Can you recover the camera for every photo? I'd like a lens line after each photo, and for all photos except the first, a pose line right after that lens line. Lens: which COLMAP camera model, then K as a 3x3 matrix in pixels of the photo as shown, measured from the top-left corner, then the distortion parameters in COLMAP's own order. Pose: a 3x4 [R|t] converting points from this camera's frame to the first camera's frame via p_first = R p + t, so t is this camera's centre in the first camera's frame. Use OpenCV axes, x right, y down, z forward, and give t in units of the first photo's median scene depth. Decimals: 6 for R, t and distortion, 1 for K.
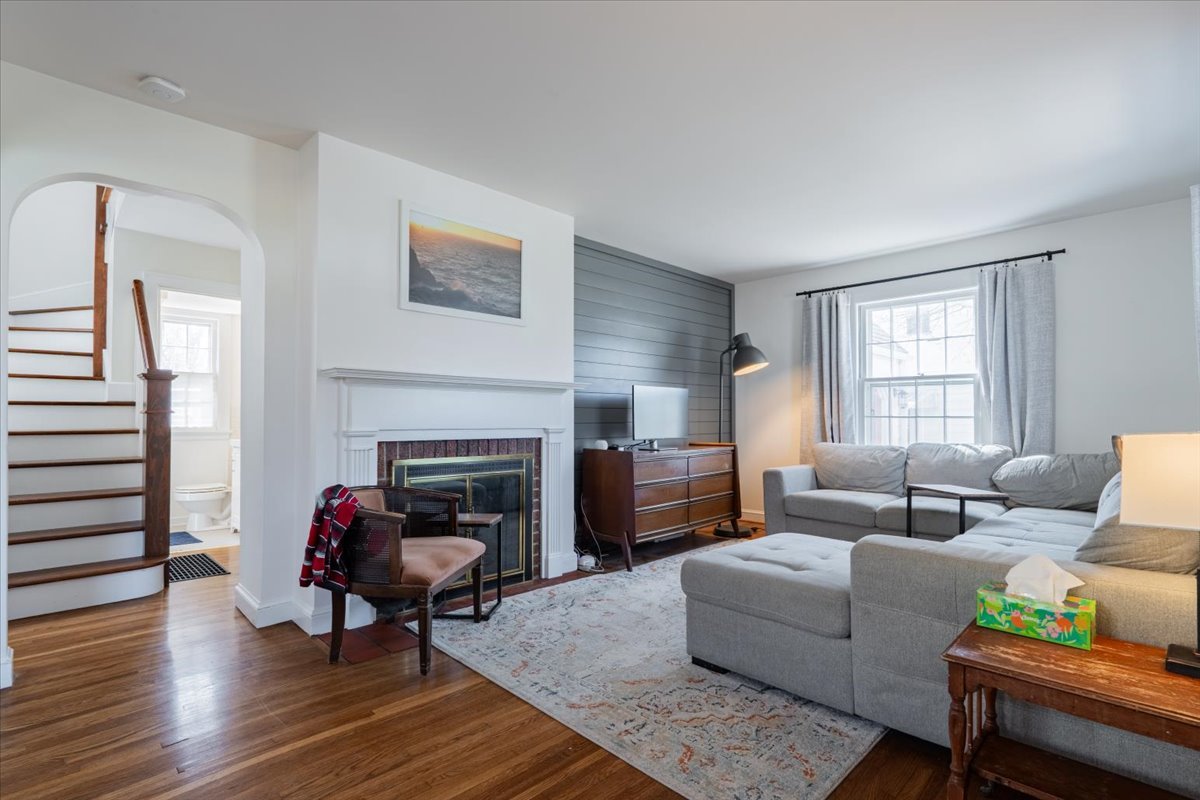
lens RADIAL K [[564.7, 0, 599.6], [0, 564.7, 410.0], [0, 0, 1]] dist [-0.000072, 0.000472]
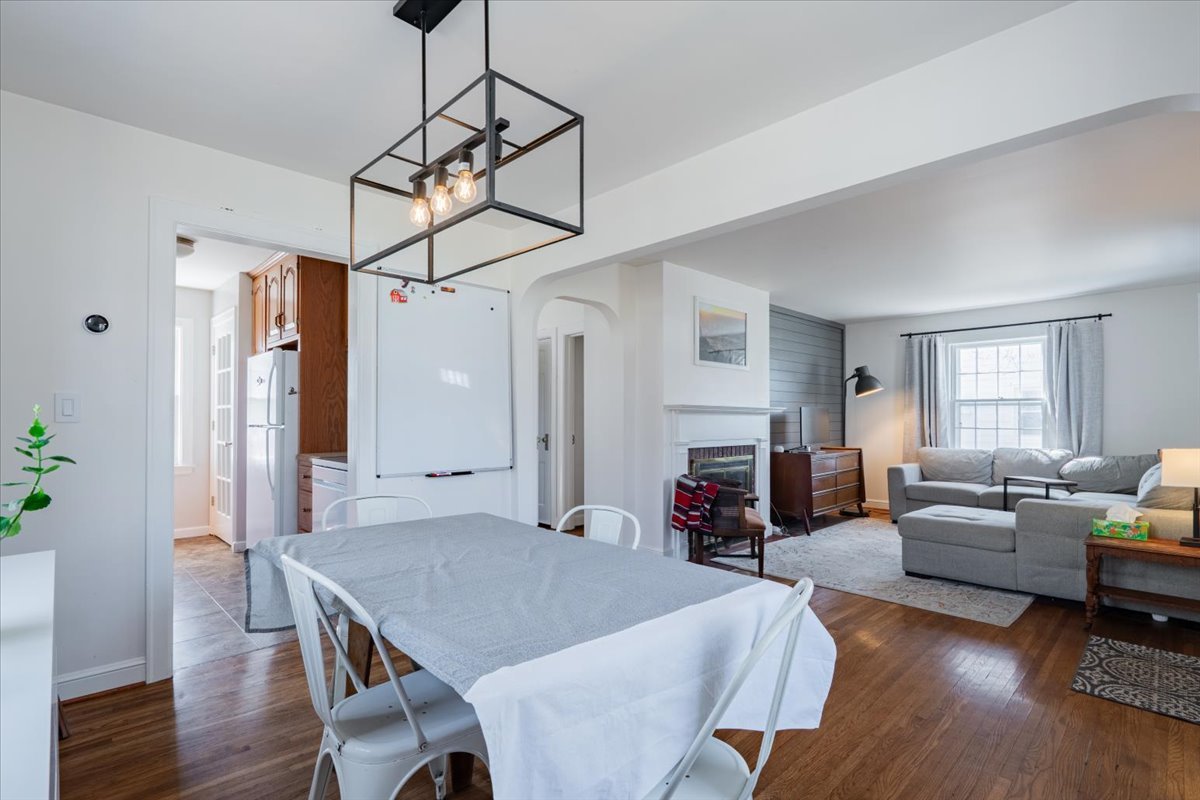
lens RADIAL K [[567.2, 0, 599.0], [0, 567.2, 415.6], [0, 0, 1]] dist [0.002009, -0.000332]
pose [[0.999930, -0.000122, -0.011790, -0.463745], [0.000242, 0.999948, 0.010175, -0.039924], [0.011789, -0.010177, 0.999879, -0.463948]]
